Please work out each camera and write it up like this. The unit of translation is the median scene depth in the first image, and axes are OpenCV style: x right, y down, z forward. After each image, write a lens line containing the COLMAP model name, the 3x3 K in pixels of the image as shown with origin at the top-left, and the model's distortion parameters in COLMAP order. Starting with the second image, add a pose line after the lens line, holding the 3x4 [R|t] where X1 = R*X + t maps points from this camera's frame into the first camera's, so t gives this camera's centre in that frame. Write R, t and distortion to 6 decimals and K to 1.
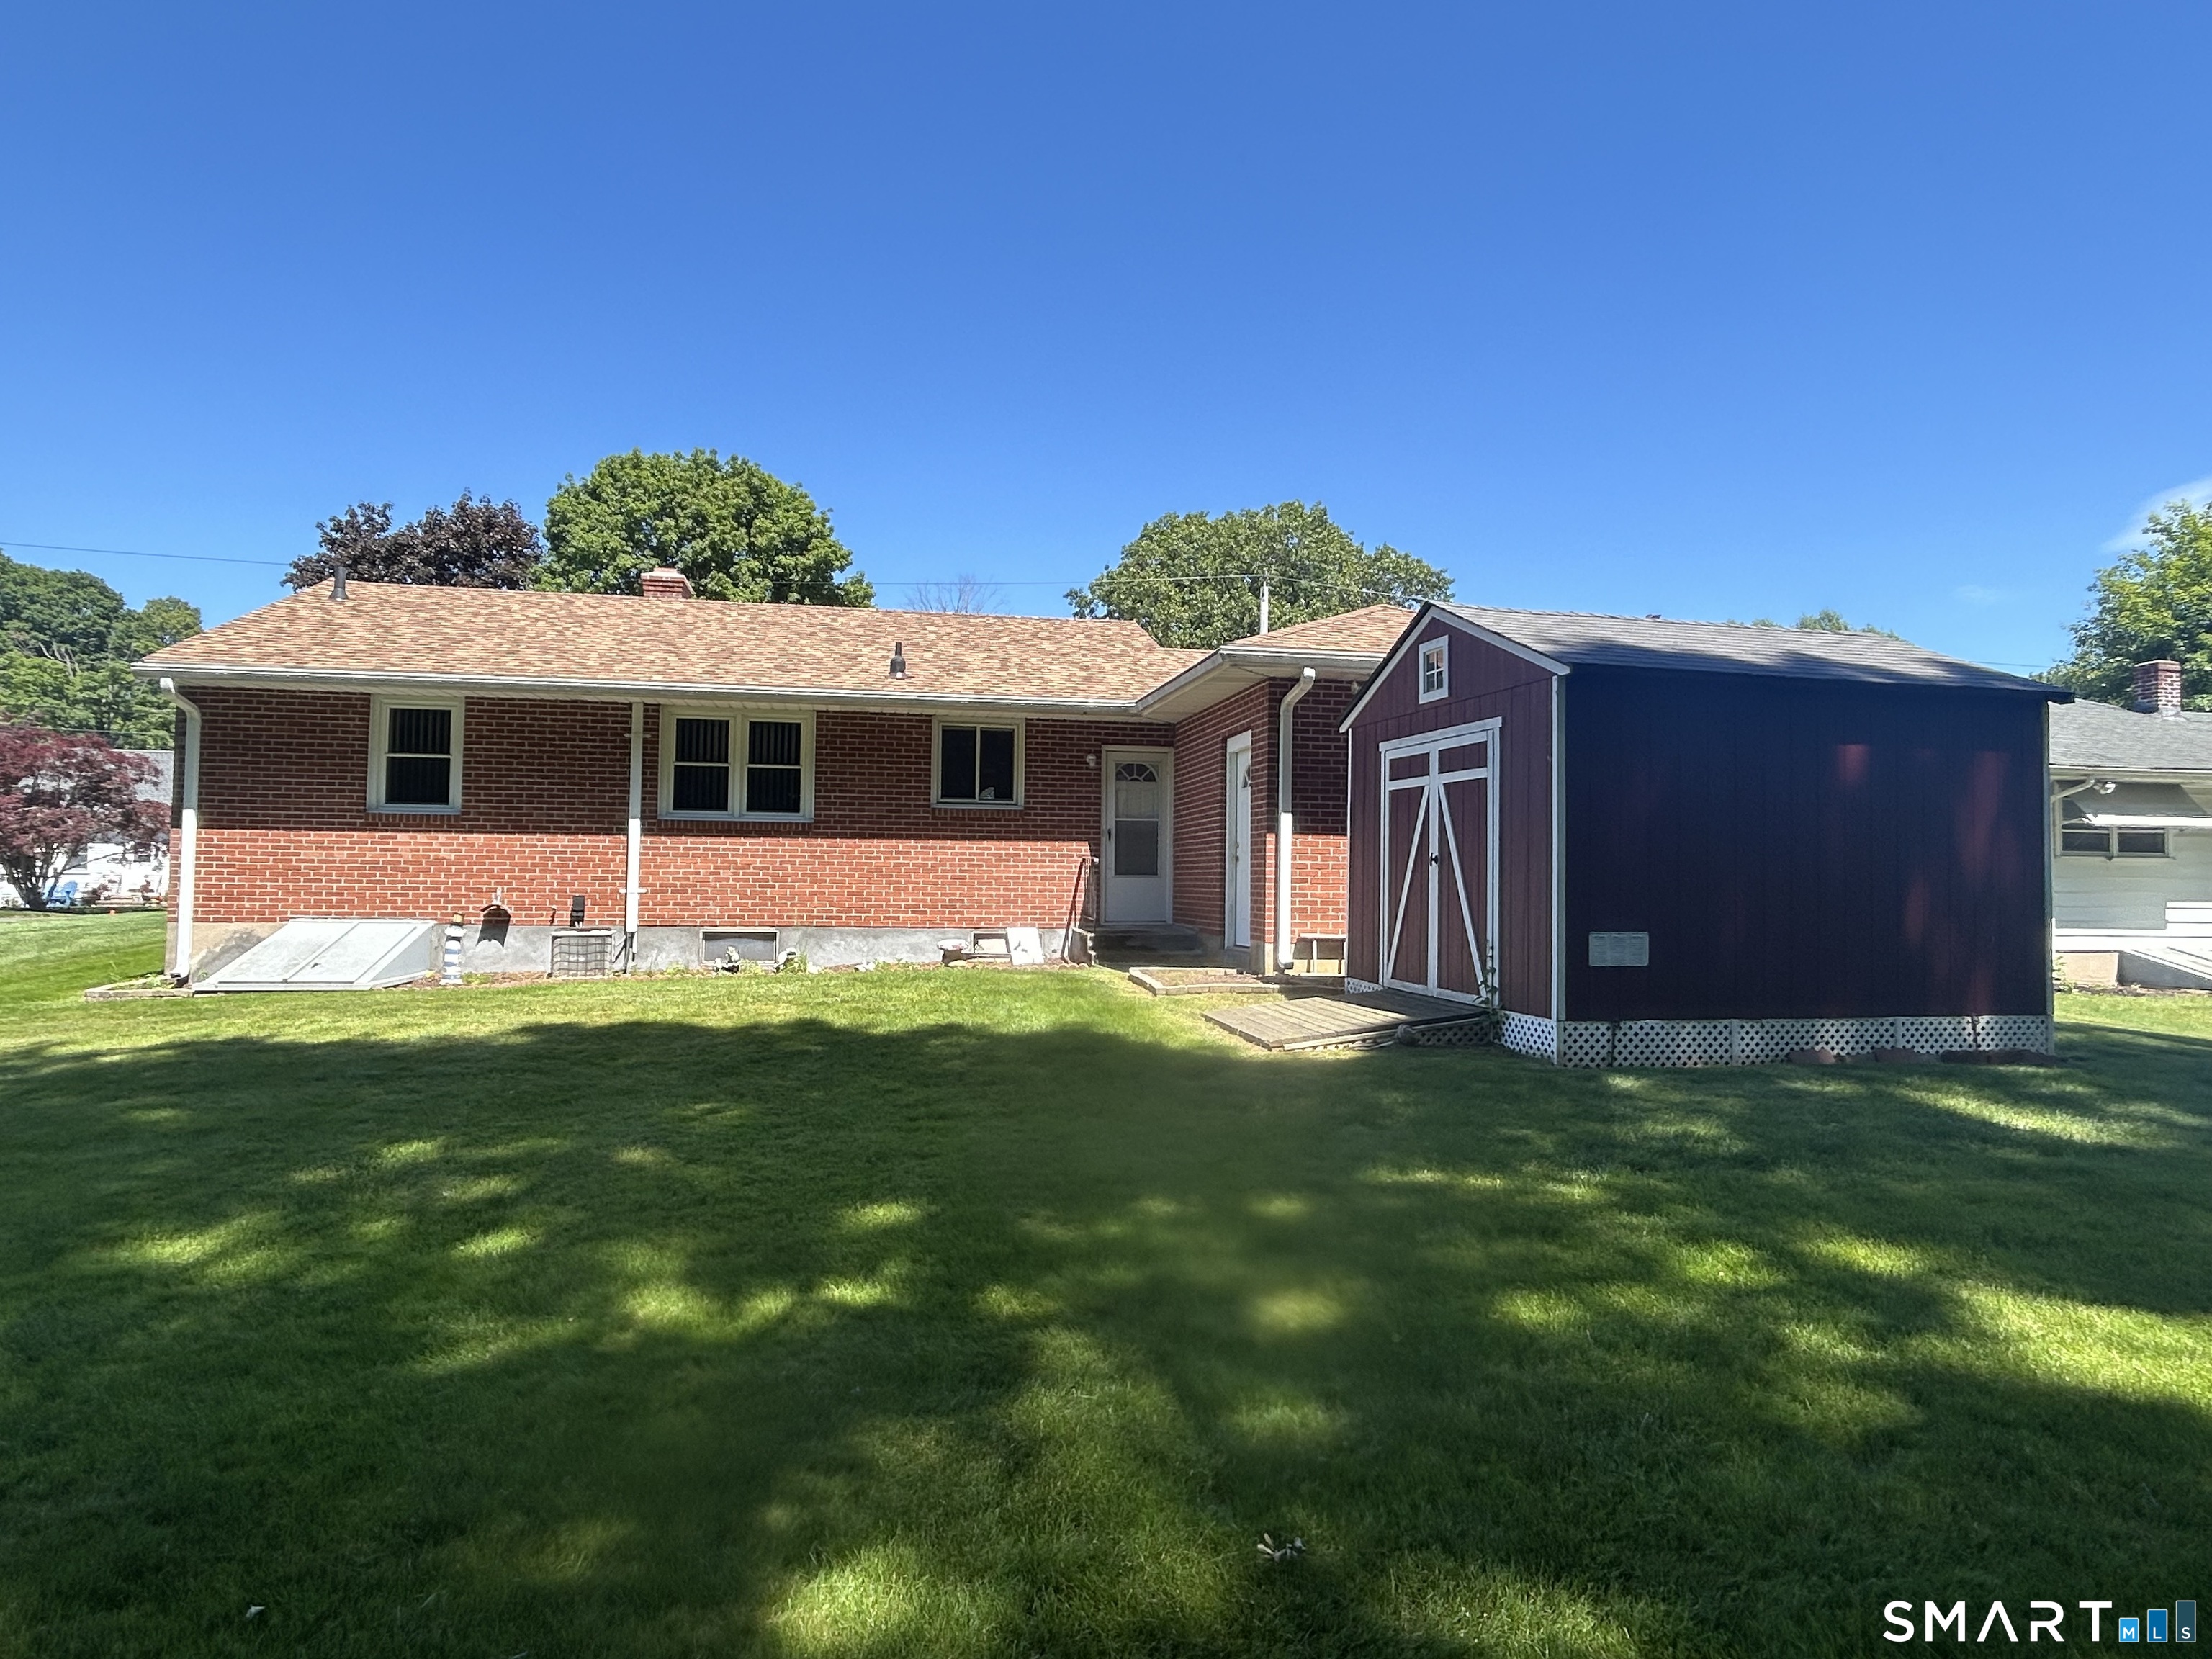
lens RADIAL K [[1286.8, 0, 1094.8], [0, 1286.8, 830.7], [0, 0, 1]] dist [0.008687, 0.000293]
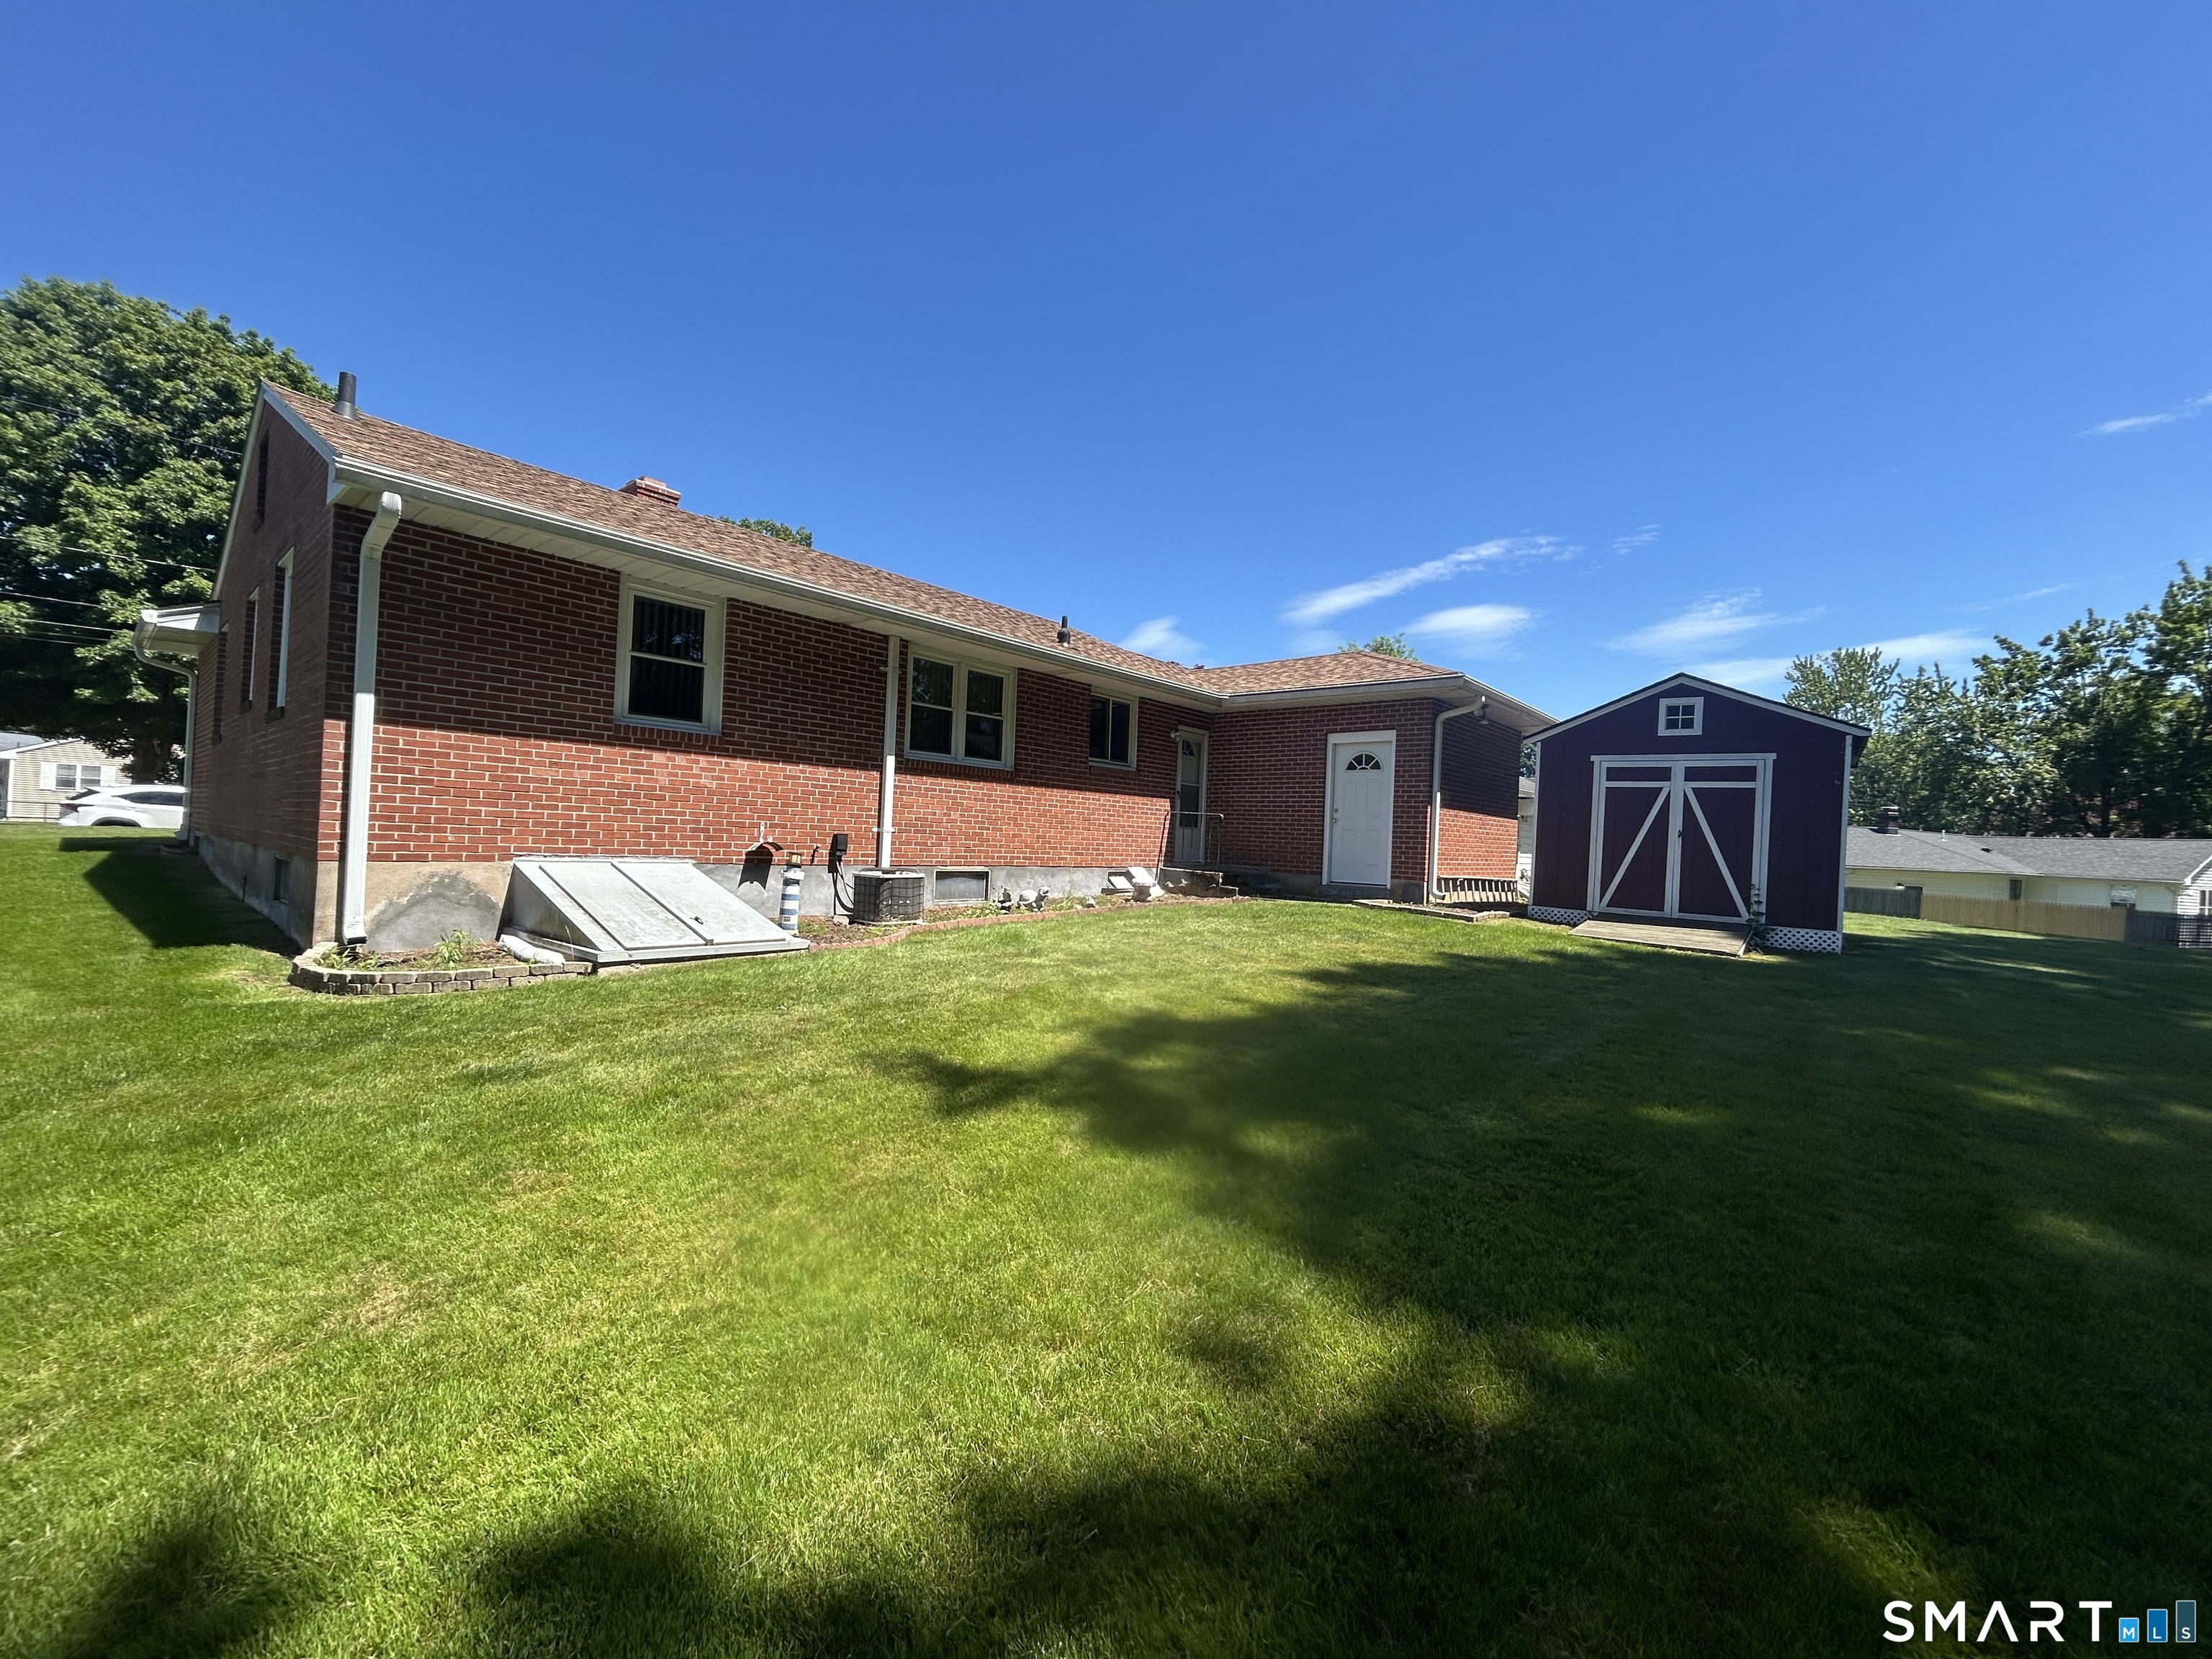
lens RADIAL K [[894.5, 0, 1107.5], [0, 894.5, 830.1], [0, 0, 1]] dist [-0.001136, 0.000598]
pose [[0.781021, 0.026286, 0.623952, -0.648918], [-0.058655, 0.997785, 0.031385, 0.015923], [-0.621745, -0.061110, 0.780832, 0.368790]]
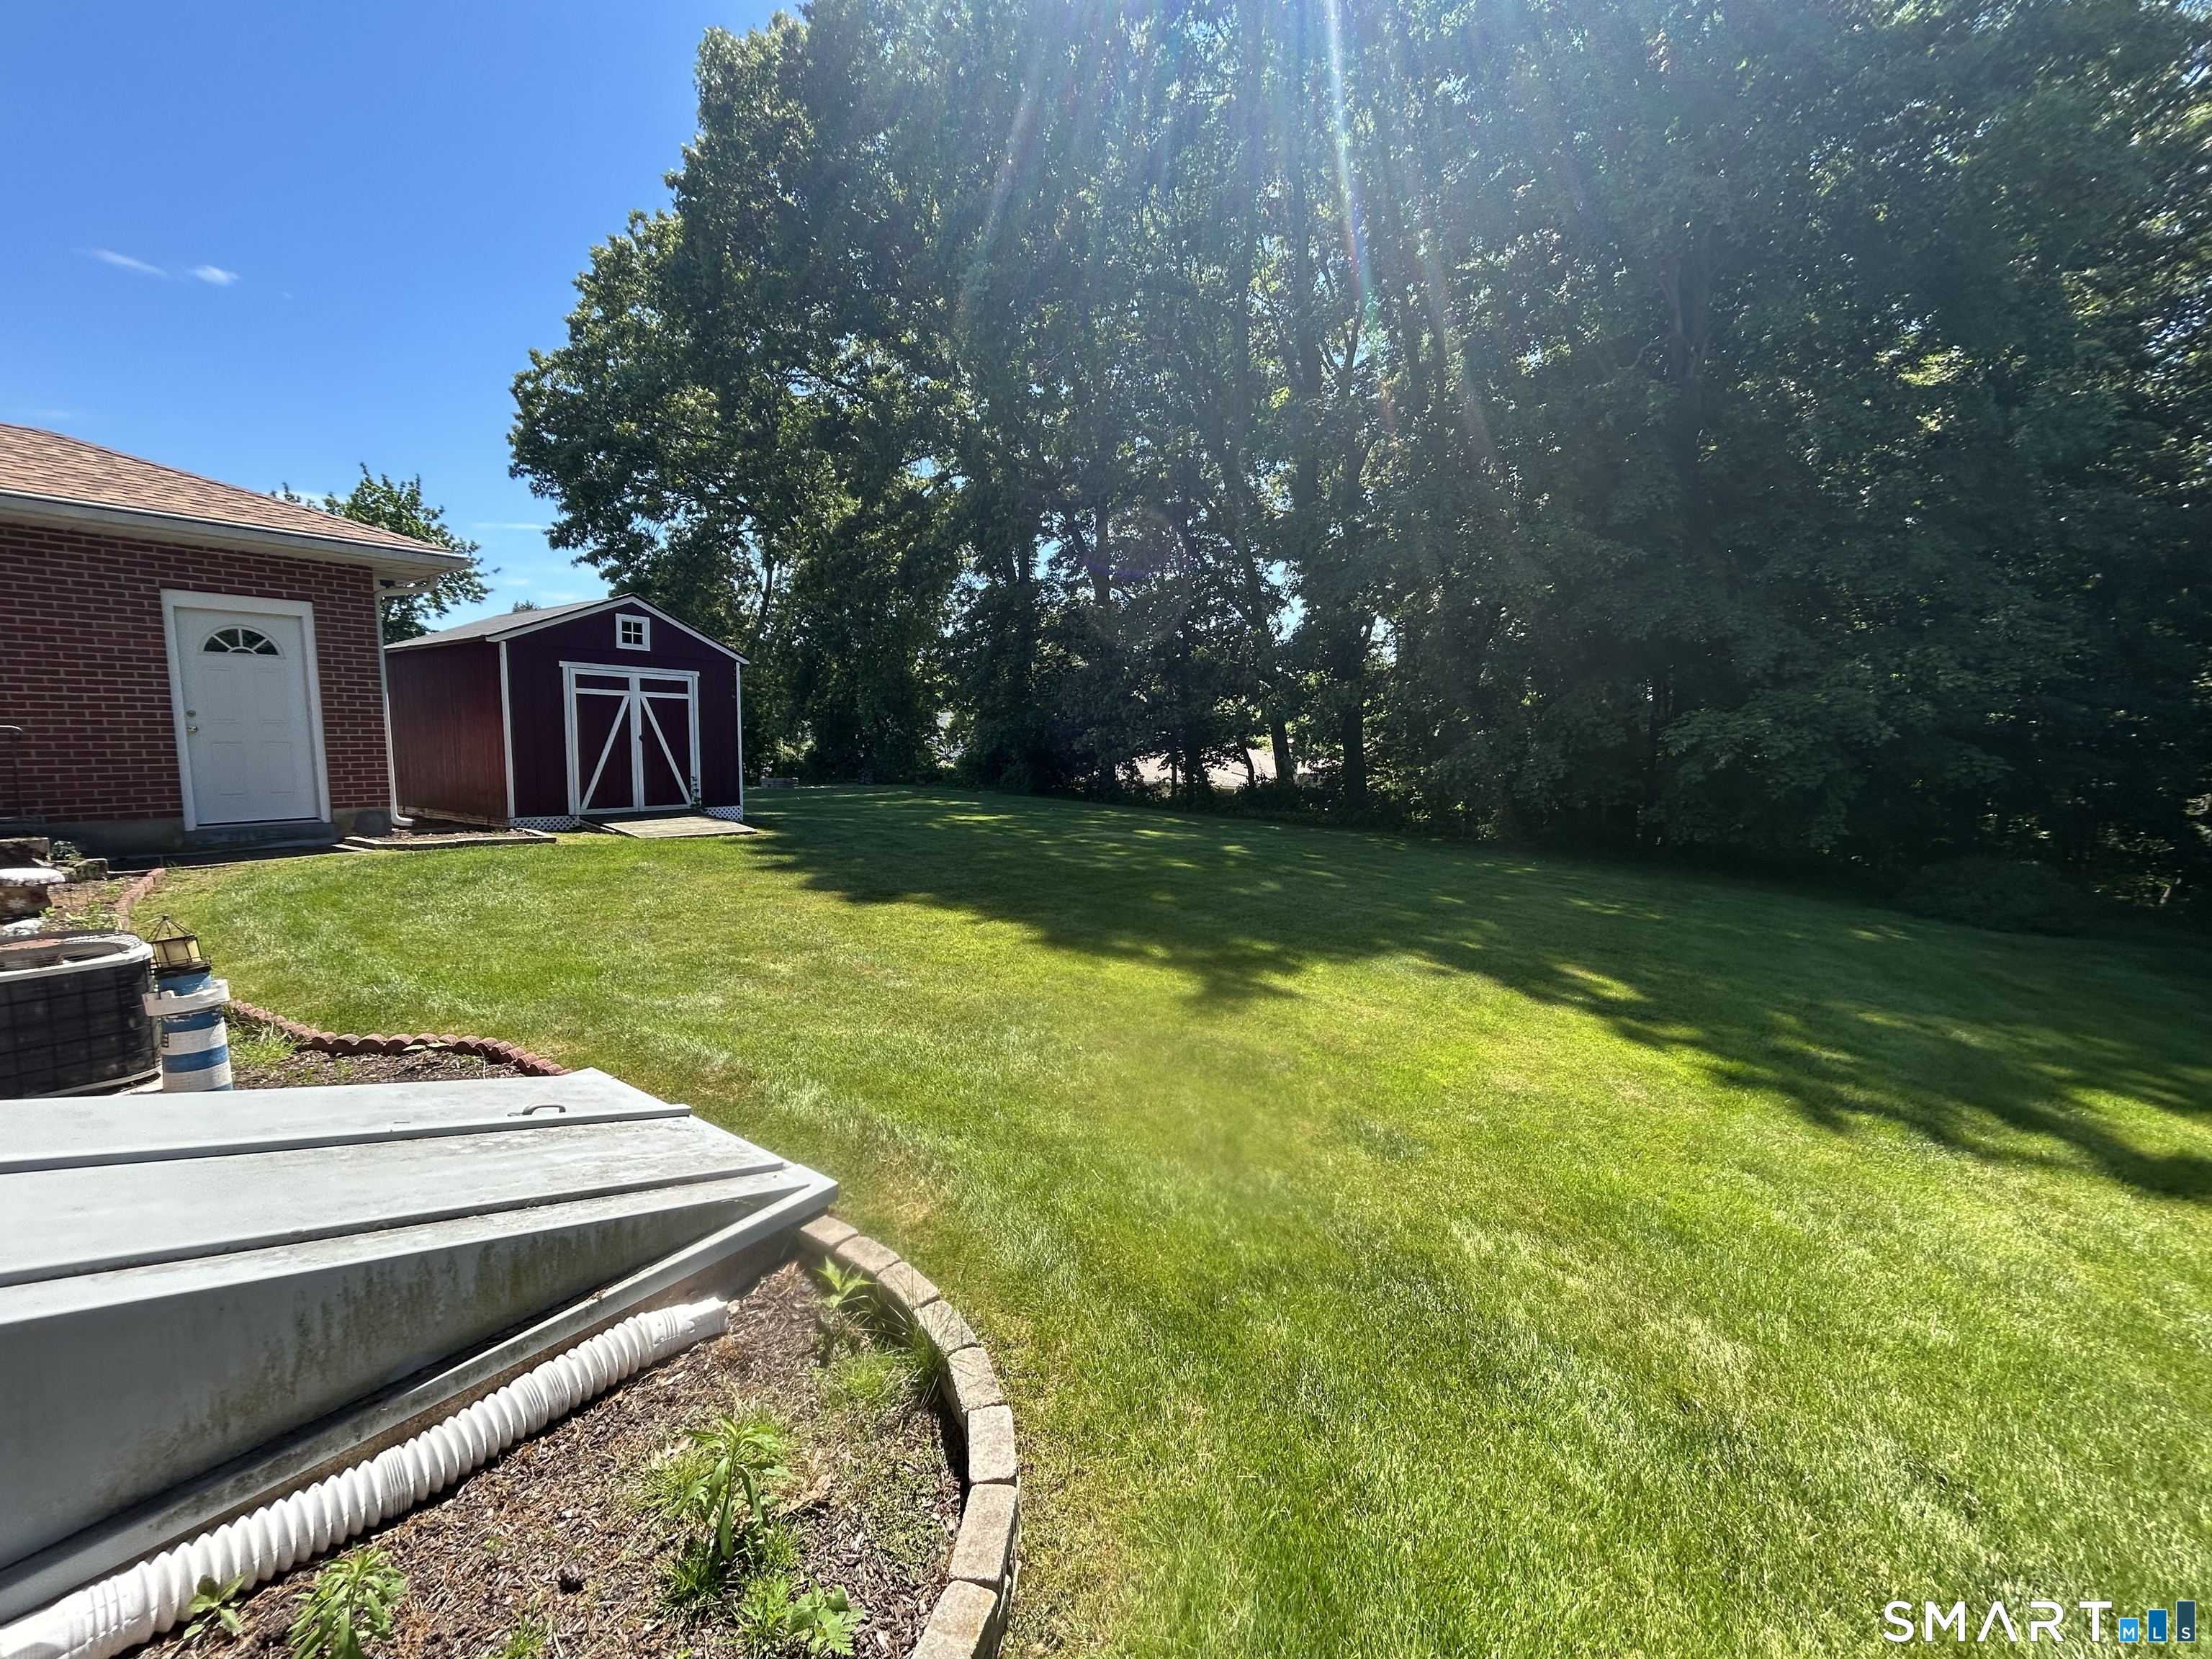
lens RADIAL K [[894.5, 0, 1103.8], [0, 894.5, 829.5], [0, 0, 1]] dist [-0.001136, 0.000598]
pose [[-0.682963, -0.093226, 0.724479, -0.735311], [-0.045720, 0.995333, 0.084979, 0.009075], [-0.729021, 0.024914, -0.684038, 0.905725]]
